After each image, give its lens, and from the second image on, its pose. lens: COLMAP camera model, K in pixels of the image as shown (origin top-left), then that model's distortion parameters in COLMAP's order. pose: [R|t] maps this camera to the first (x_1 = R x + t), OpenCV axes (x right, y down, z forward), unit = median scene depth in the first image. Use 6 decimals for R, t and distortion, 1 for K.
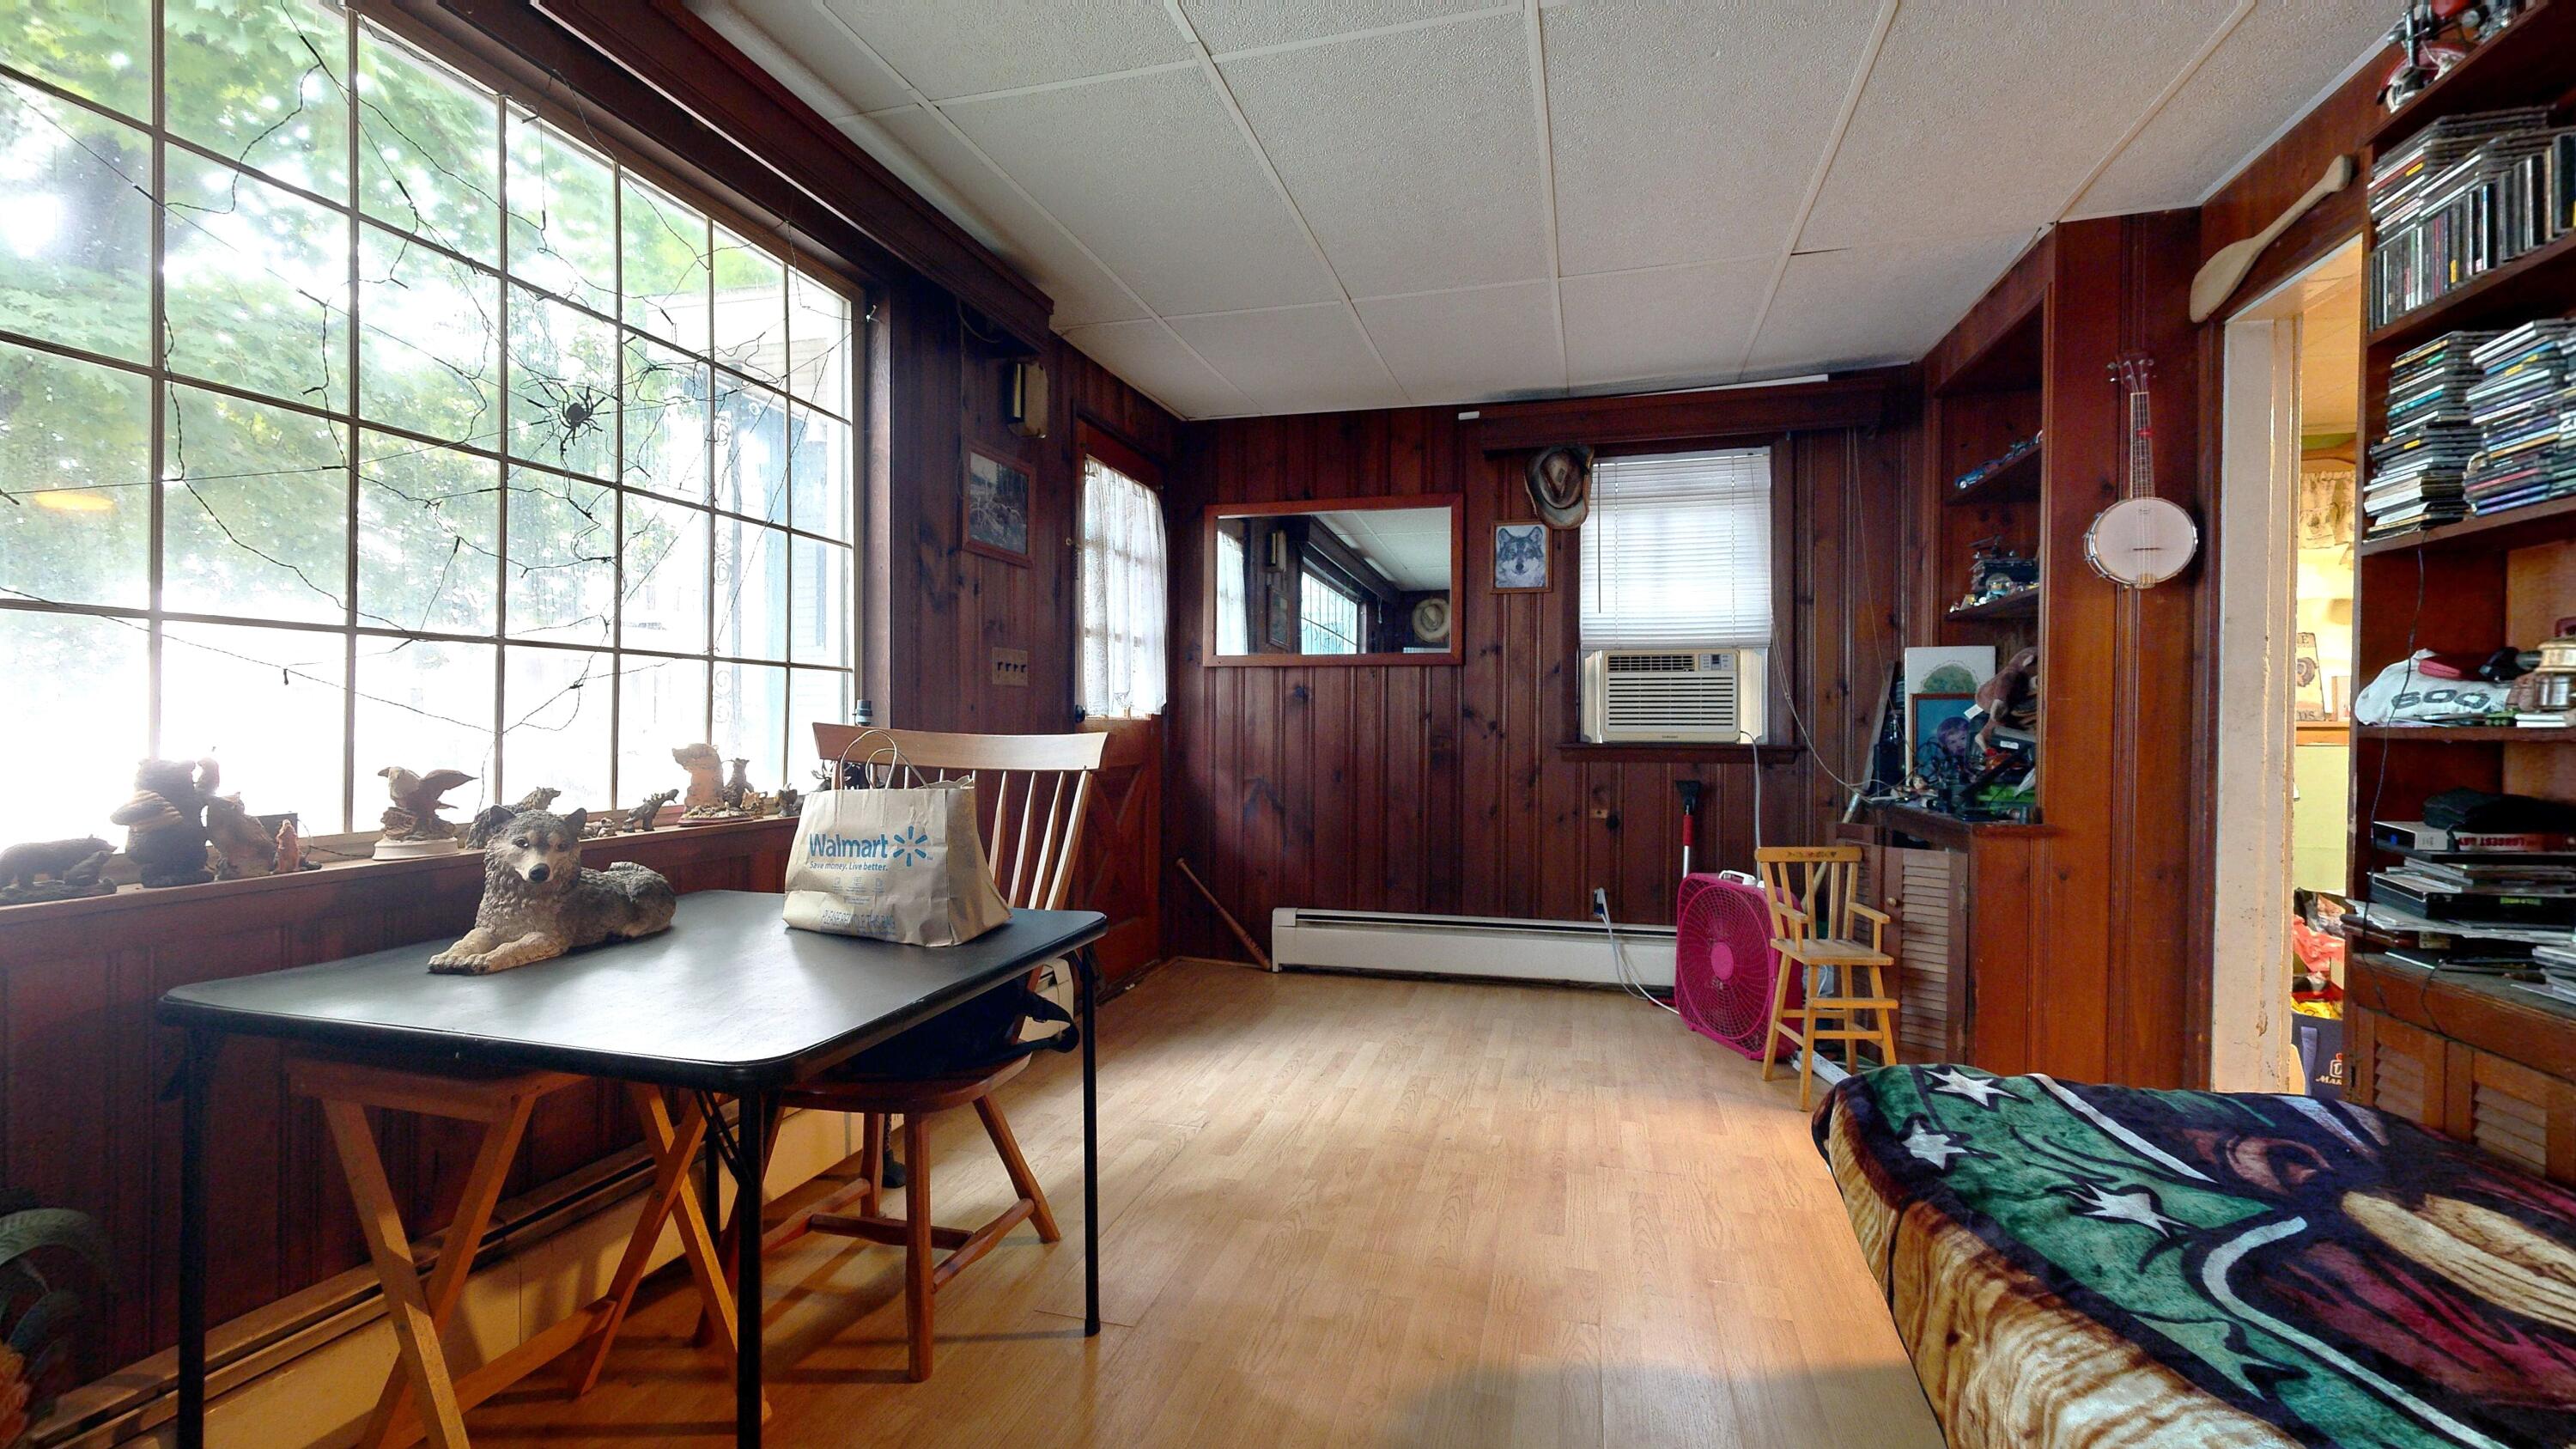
lens RADIAL K [[1057.1, 0, 1288.0], [0, 1057.1, 724.5], [0, 0, 1]] dist [0.000529, 0.000015]
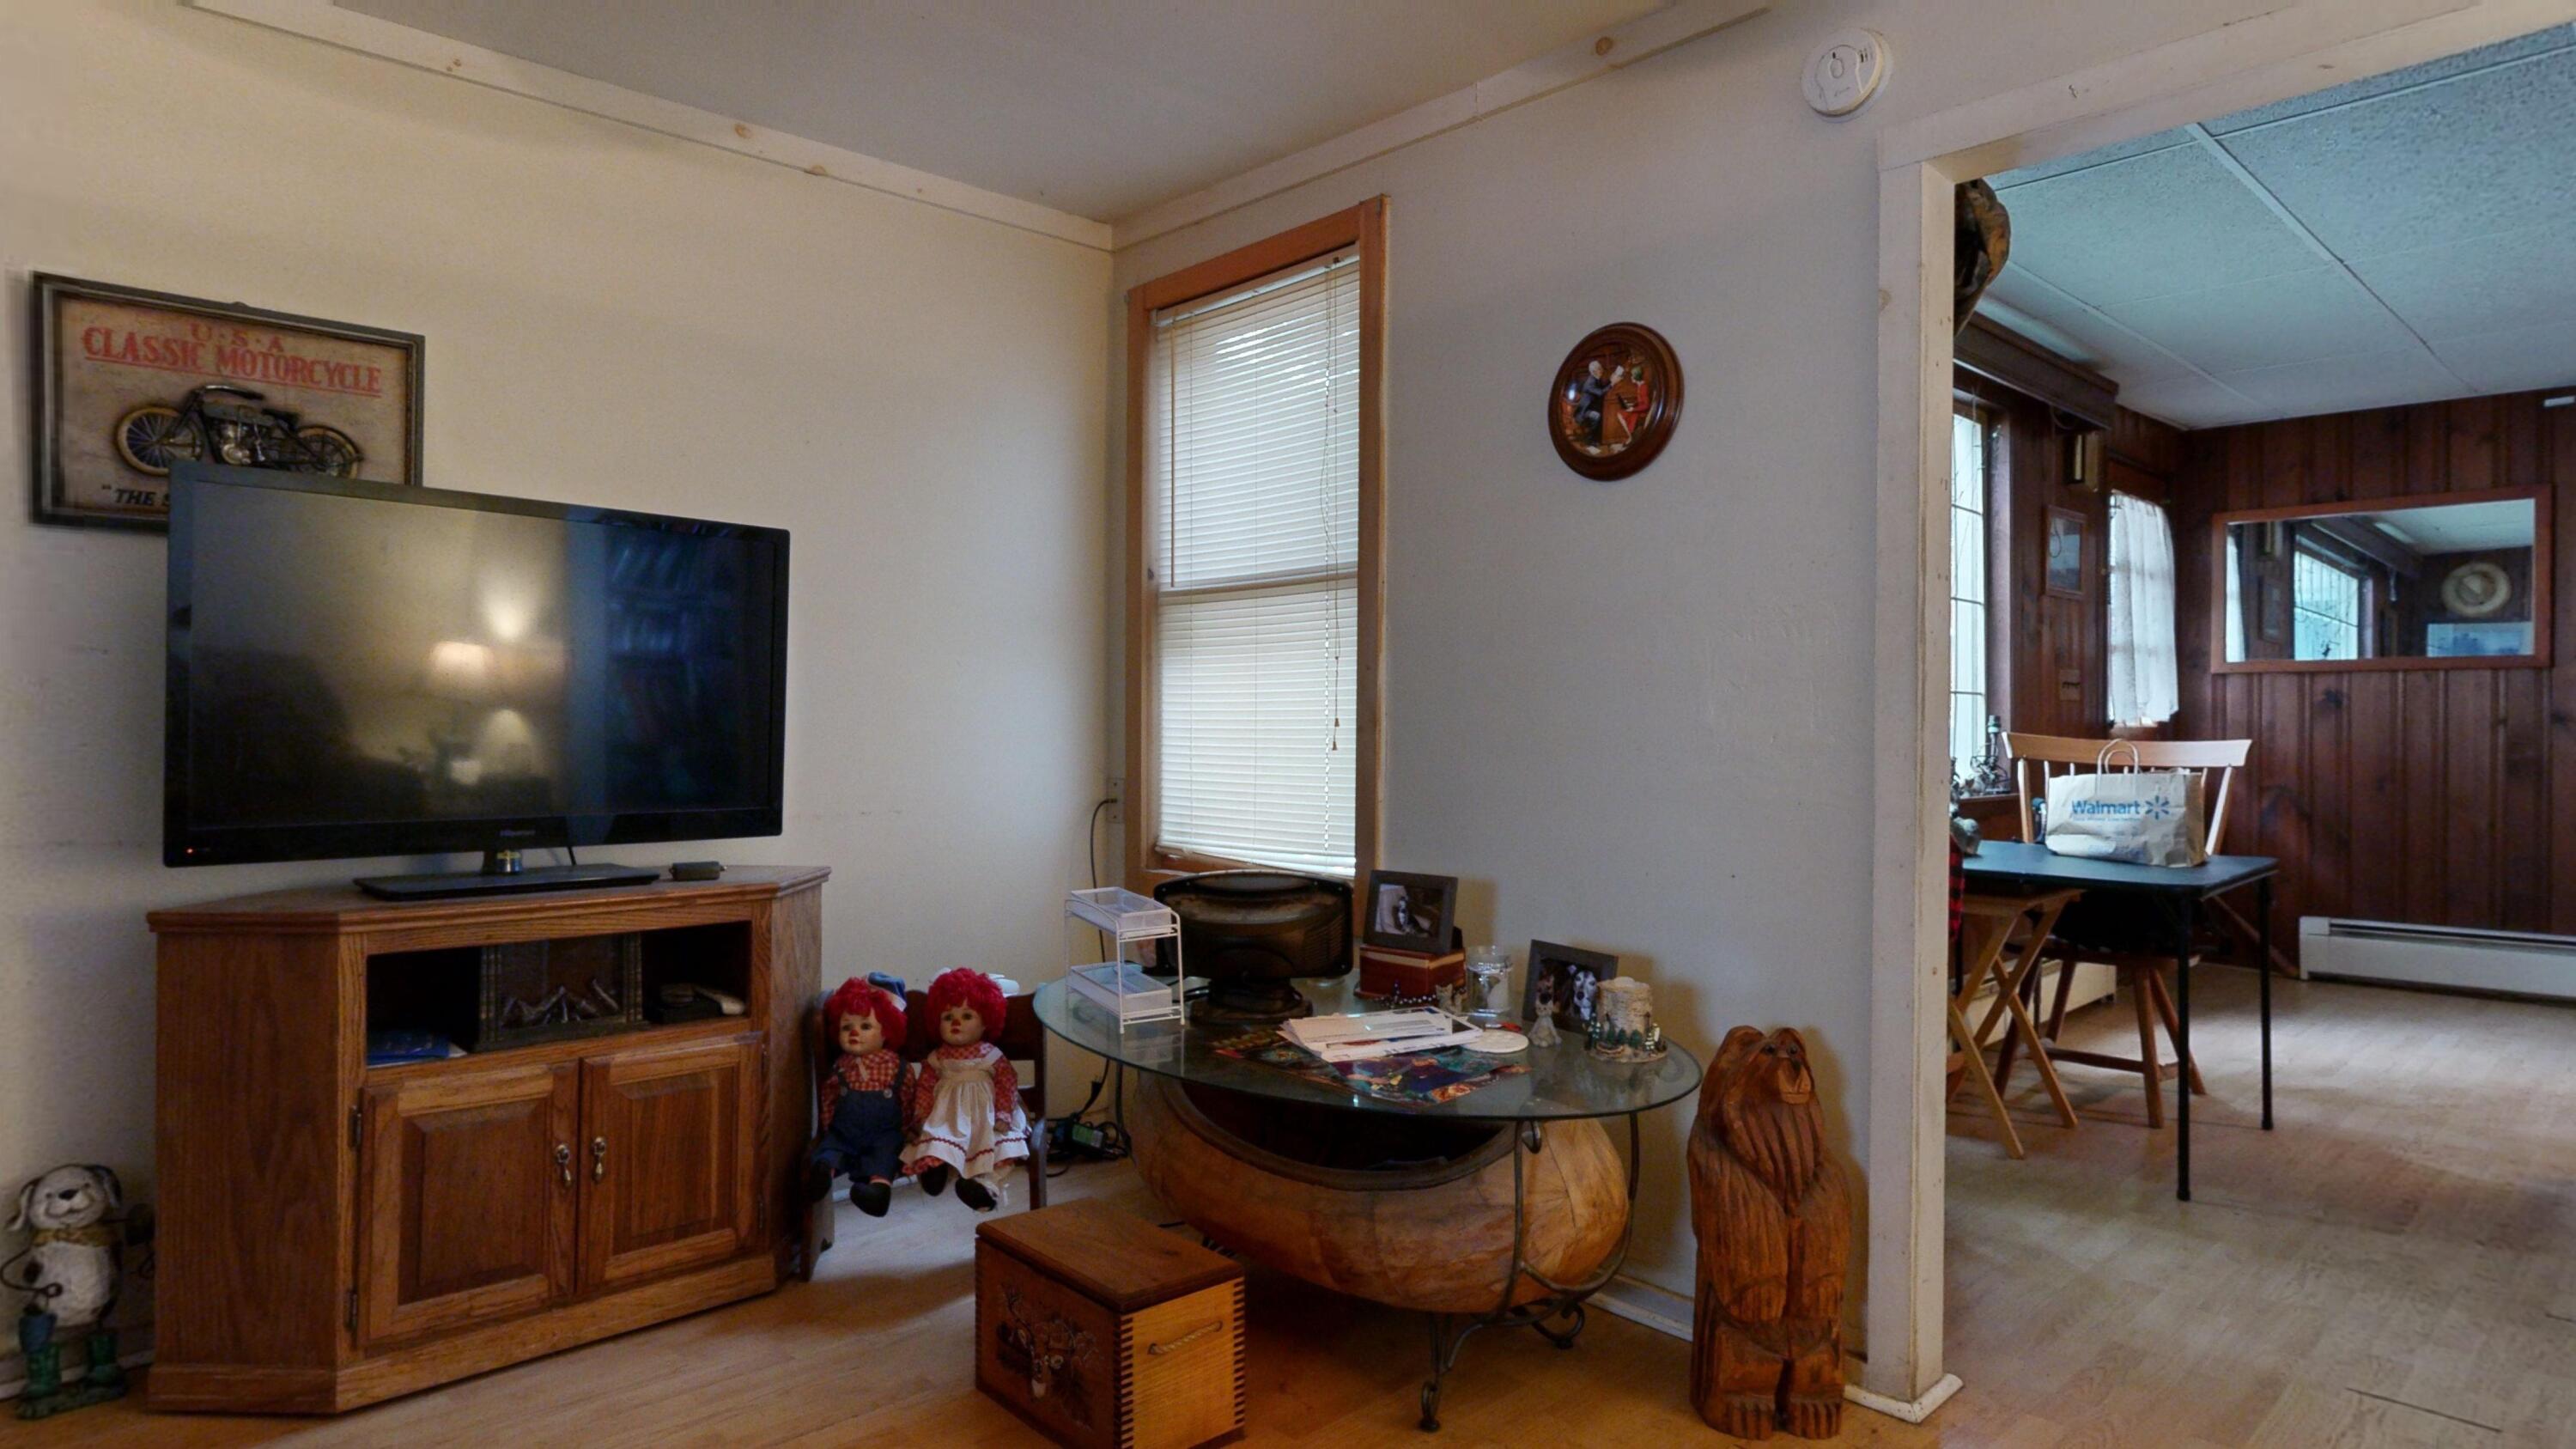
lens RADIAL K [[1403.2, 0, 1288.0], [0, 1403.2, 724.5], [0, 0, 1]] dist [-0.011083, 0.000226]
pose [[0.853021, -0.002989, -0.521868, -0.143874], [0.002830, 0.999995, -0.001102, -0.007289], [0.521869, -0.000536, 0.853025, -0.623155]]
